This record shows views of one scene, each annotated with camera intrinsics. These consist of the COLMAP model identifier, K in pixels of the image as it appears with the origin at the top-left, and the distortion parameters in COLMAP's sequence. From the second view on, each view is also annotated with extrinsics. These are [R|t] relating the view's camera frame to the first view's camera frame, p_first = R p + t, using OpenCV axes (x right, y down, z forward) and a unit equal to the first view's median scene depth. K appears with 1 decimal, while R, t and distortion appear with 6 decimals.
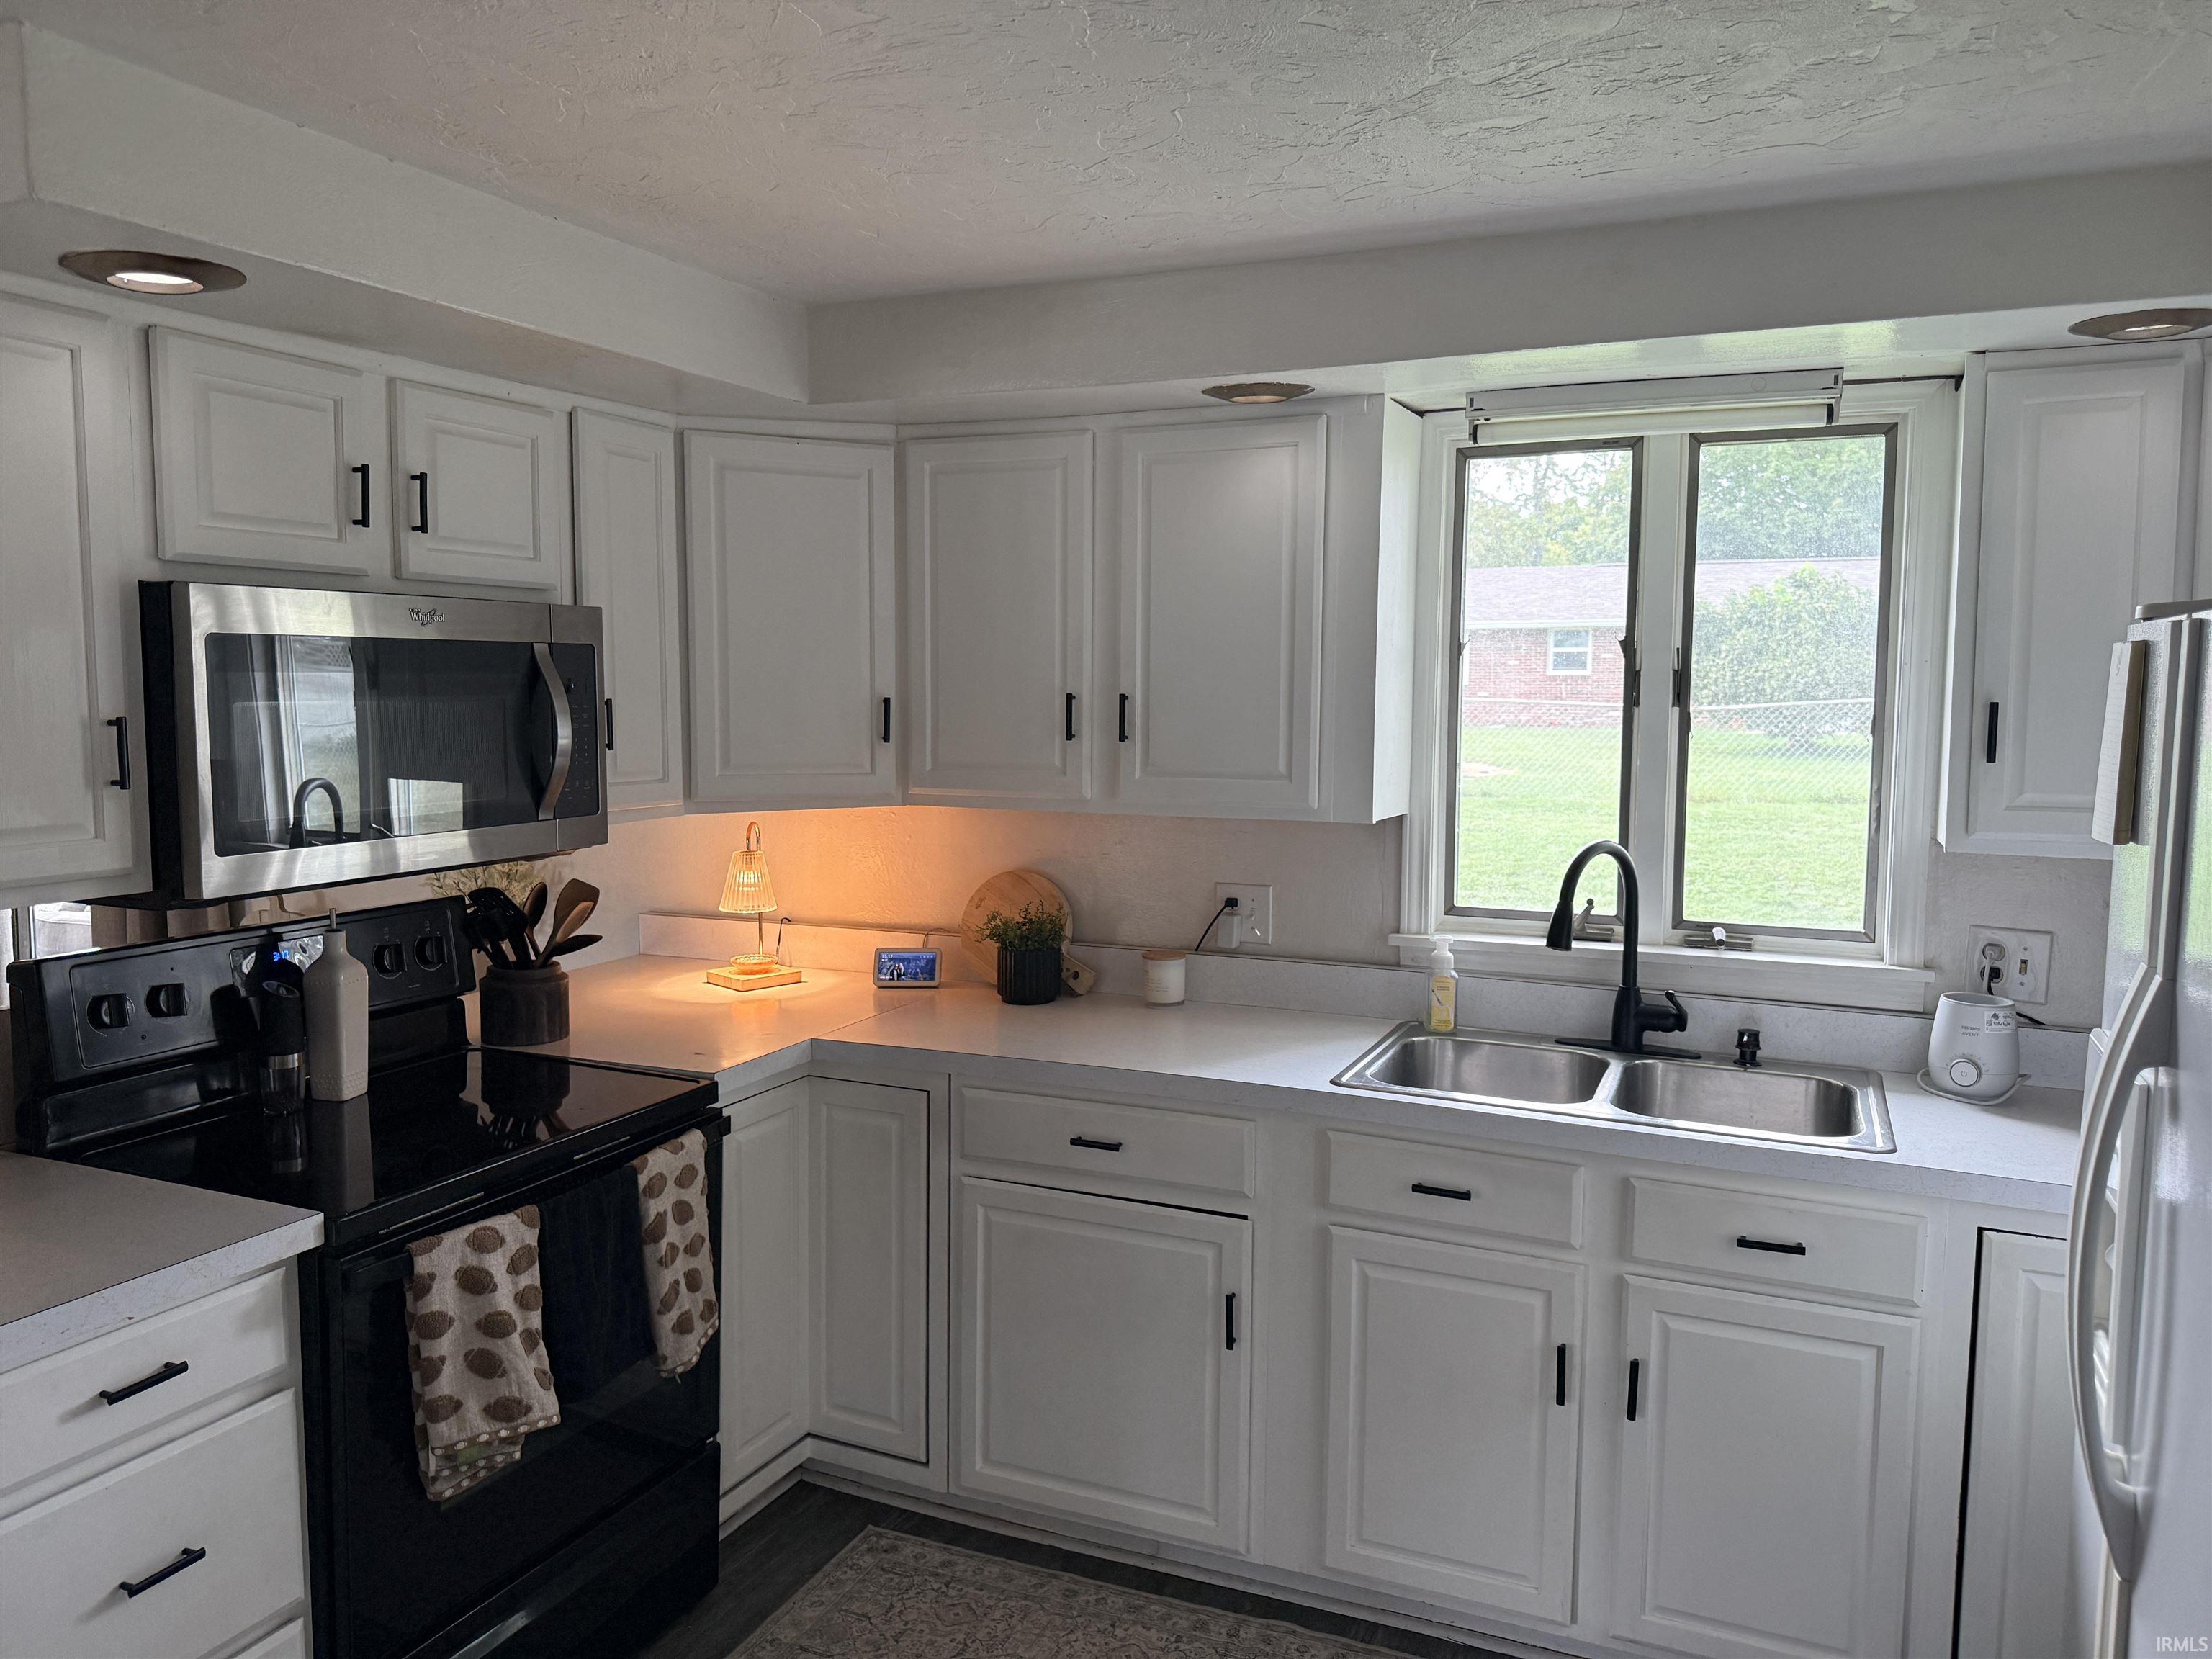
lens RADIAL K [[1577.7, 0, 1103.8], [0, 1577.7, 831.5], [0, 0, 1]] dist [0.036229, -0.036662]
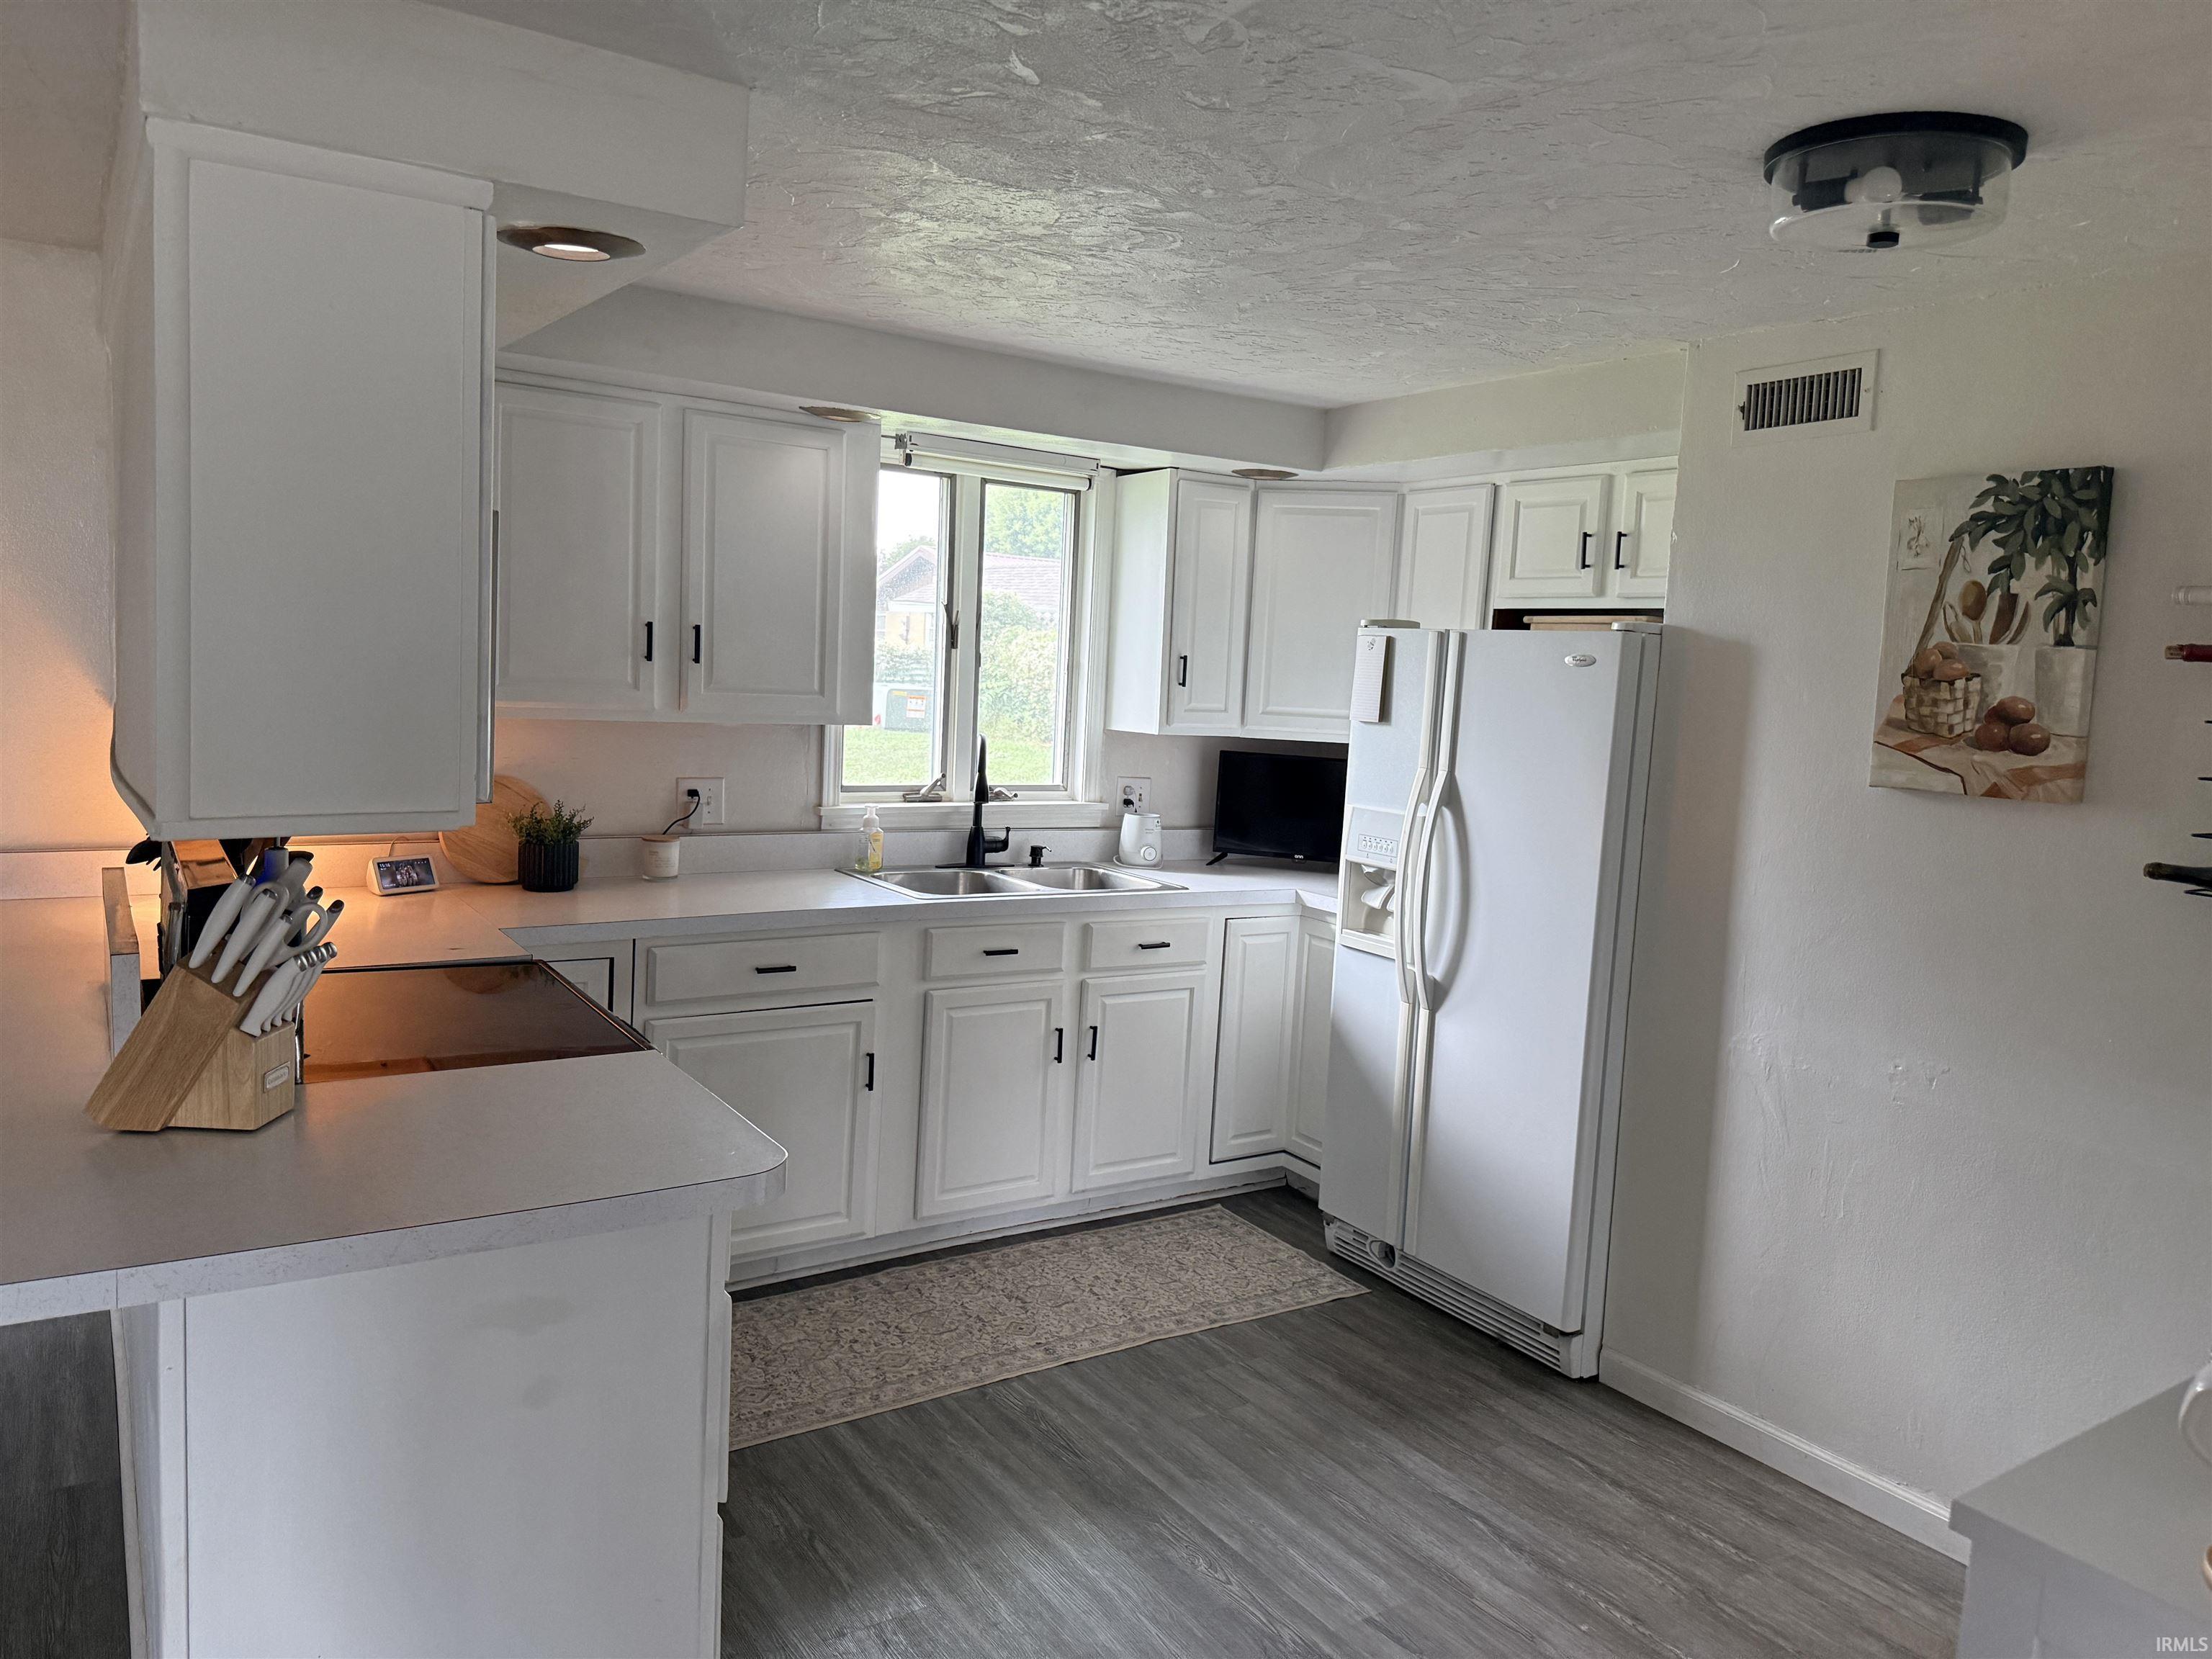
lens RADIAL K [[1577.7, 0, 1150.5], [0, 1577.7, 820.1], [0, 0, 1]] dist [0.036229, -0.036662]
pose [[0.522127, -0.065076, 0.850381, -0.966582], [0.031027, 0.997874, 0.057312, 0.006324], [-0.852303, -0.003539, 0.523036, 0.030164]]
